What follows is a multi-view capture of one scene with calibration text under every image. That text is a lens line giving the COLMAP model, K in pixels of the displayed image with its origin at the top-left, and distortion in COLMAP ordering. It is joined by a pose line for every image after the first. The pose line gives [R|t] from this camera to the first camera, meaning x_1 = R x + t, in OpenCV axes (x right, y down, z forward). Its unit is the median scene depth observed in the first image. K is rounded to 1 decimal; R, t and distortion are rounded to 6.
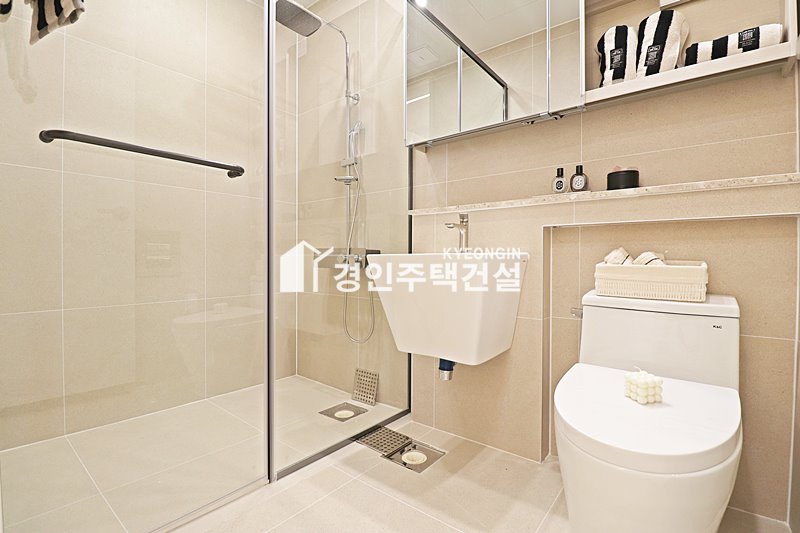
lens RADIAL K [[371.7, 0, 404.1], [0, 371.7, 264.4], [0, 0, 1]] dist [-0.021156, -0.000746]
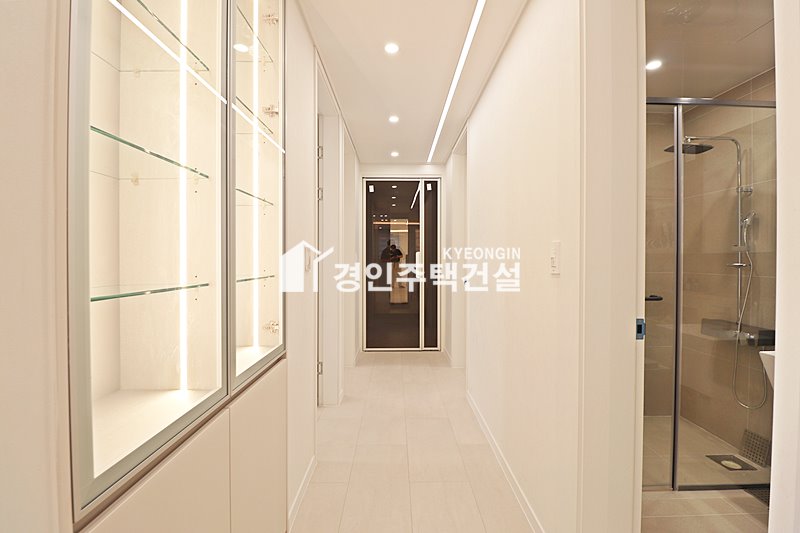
lens RADIAL K [[371.7, 0, 399.4], [0, 371.7, 261.6], [0, 0, 1]] dist [-0.021156, -0.000746]
pose [[0.634828, 0.007667, -0.772615, 0.055963], [-0.012004, 0.999928, 0.000060, -0.227992], [0.772560, 0.009236, 0.634875, -0.552178]]
